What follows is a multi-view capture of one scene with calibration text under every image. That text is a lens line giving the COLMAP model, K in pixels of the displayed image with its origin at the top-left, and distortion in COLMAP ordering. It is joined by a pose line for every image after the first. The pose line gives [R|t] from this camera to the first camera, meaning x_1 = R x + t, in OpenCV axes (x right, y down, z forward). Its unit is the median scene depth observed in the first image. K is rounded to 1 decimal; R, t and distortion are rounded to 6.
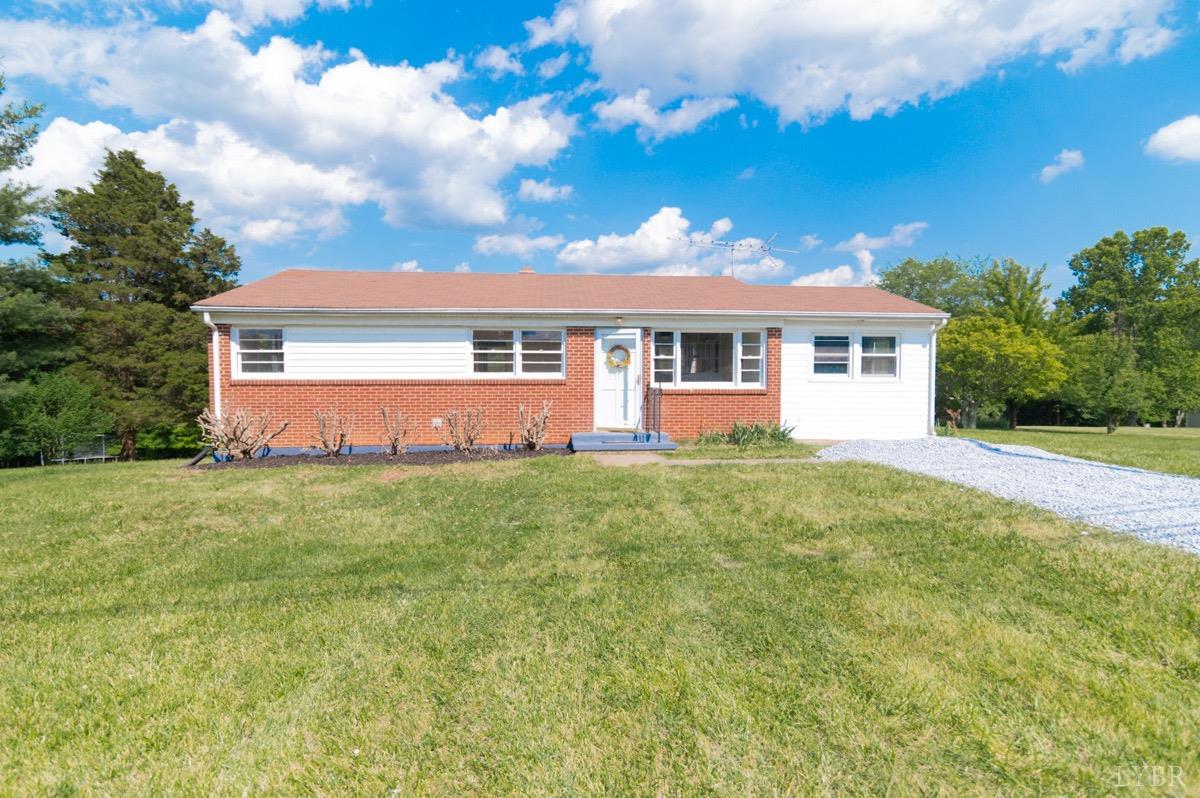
lens RADIAL K [[602.4, 0, 600.0], [0, 602.4, 399.0], [0, 0, 1]] dist [-0.013213, 0.000265]
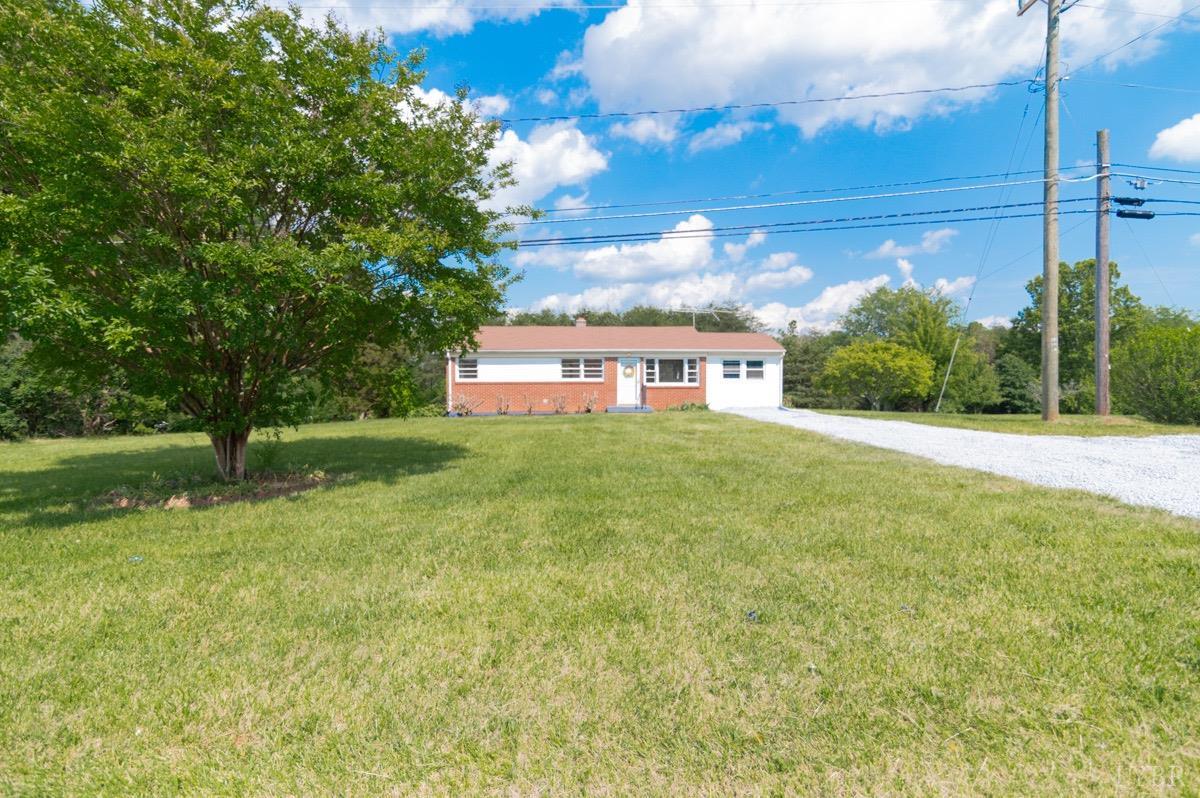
lens RADIAL K [[602.4, 0, 600.0], [0, 602.4, 399.0], [0, 0, 1]] dist [-0.013213, 0.000265]
pose [[0.999021, -0.001525, -0.044203, 0.022700], [0.000726, 0.999836, -0.018080, 0.067048], [0.044224, 0.018030, 0.998859, -1.113768]]
